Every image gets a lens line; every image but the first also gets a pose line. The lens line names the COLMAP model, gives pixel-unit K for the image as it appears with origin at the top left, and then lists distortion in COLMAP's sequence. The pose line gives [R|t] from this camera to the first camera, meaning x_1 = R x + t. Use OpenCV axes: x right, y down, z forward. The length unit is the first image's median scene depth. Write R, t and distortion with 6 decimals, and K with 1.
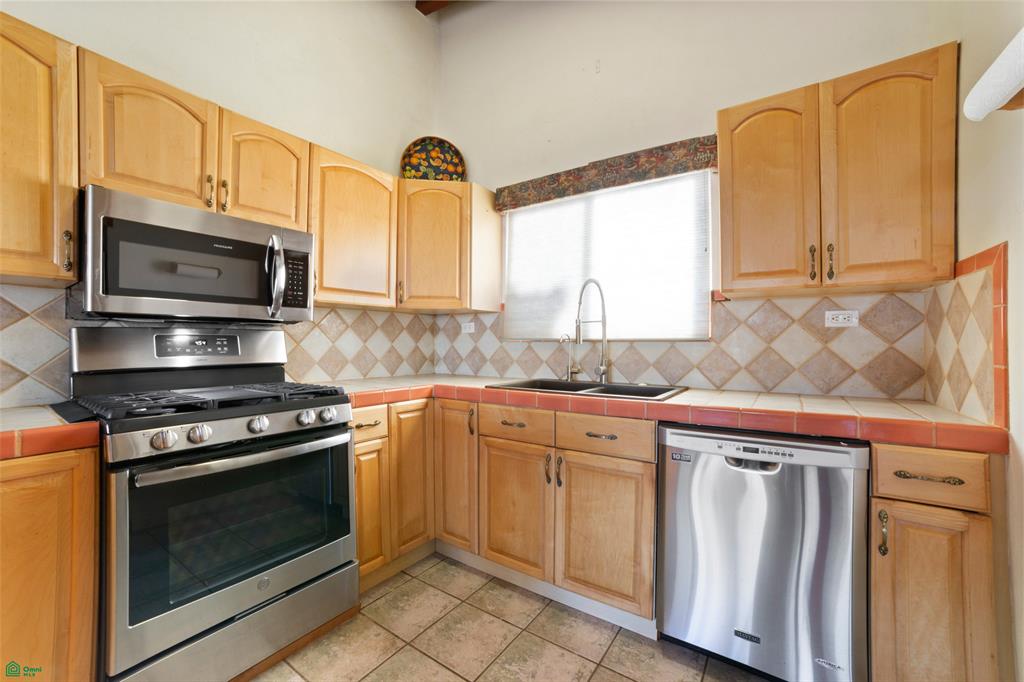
lens RADIAL K [[410.5, 0, 509.0], [0, 410.5, 342.3], [0, 0, 1]] dist [-0.088142, 0.036958]
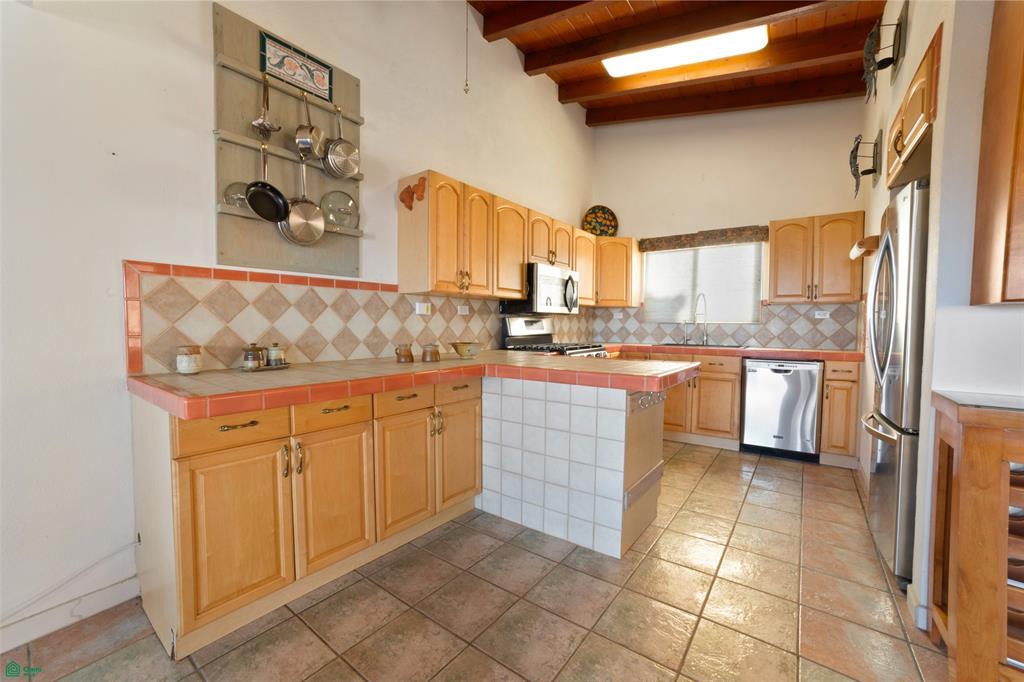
lens RADIAL K [[410.5, 0, 509.0], [0, 410.5, 342.3], [0, 0, 1]] dist [-0.088142, 0.036958]
pose [[0.999382, 0.005711, -0.034692, -0.759995], [-0.004118, 0.998941, 0.045835, 0.001359], [0.034917, -0.045664, 0.998346, -1.158217]]
